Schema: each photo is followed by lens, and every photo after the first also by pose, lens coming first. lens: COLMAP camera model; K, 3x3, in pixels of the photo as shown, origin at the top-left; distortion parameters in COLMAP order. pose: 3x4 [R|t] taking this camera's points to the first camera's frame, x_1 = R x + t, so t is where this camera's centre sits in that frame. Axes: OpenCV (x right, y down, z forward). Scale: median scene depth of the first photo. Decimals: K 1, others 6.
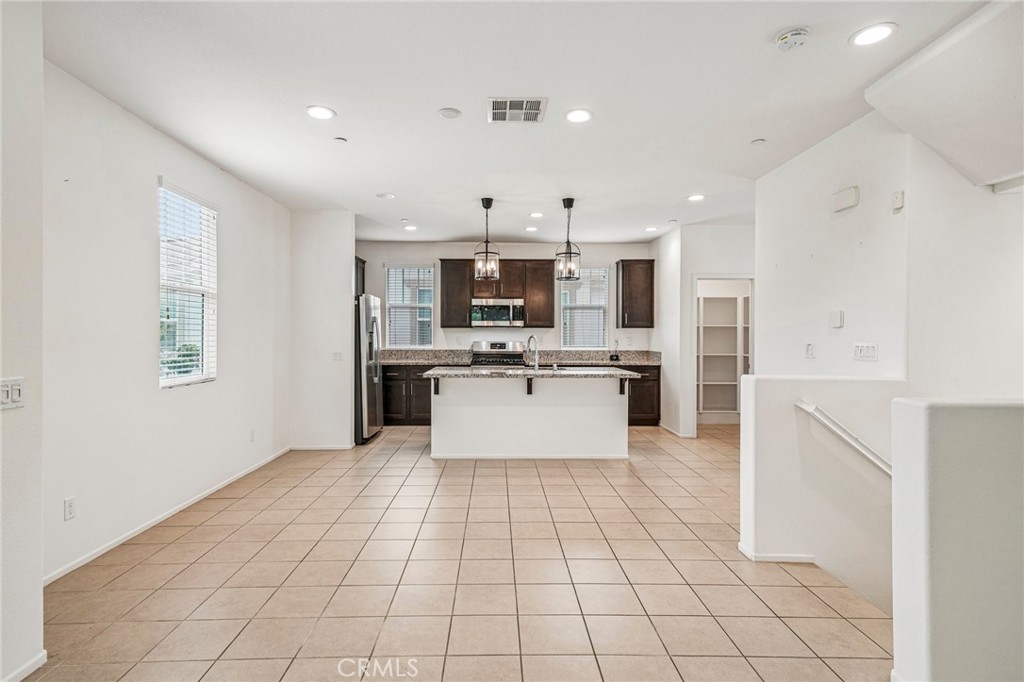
lens RADIAL K [[509.2, 0, 508.1], [0, 509.2, 339.2], [0, 0, 1]] dist [-0.002850, -0.000147]
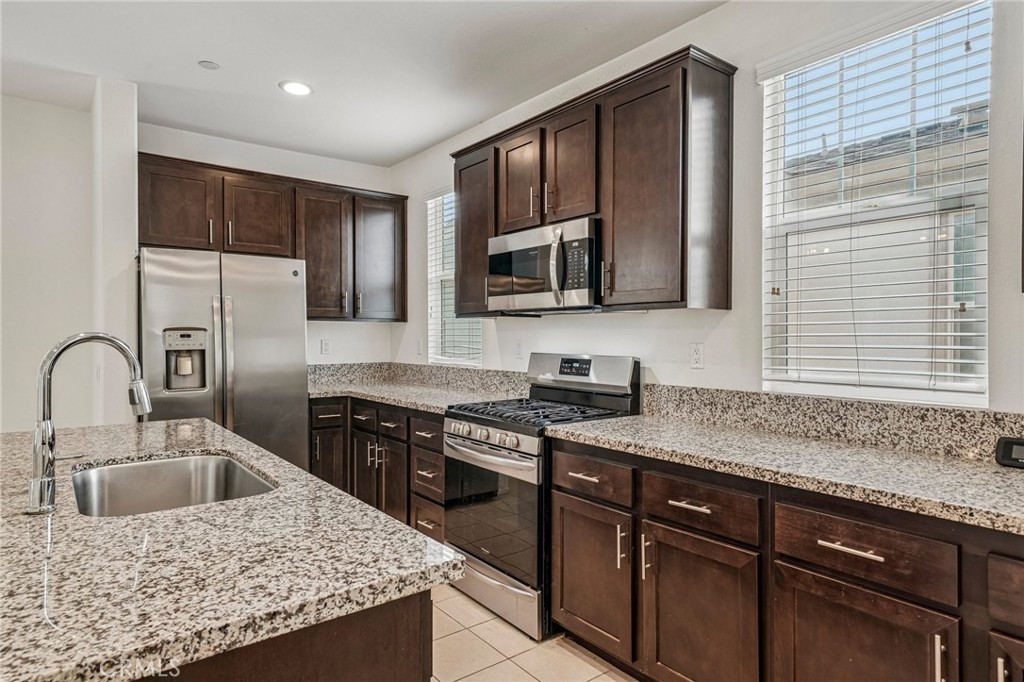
lens RADIAL K [[593.8, 0, 489.5], [0, 593.8, 337.1], [0, 0, 1]] dist [0.048615, 0.005252]
pose [[0.595453, -0.000424, -0.803390, 0.304642], [-0.006922, 0.999960, -0.005658, -0.004359], [0.803360, 0.008930, 0.595426, 0.789799]]
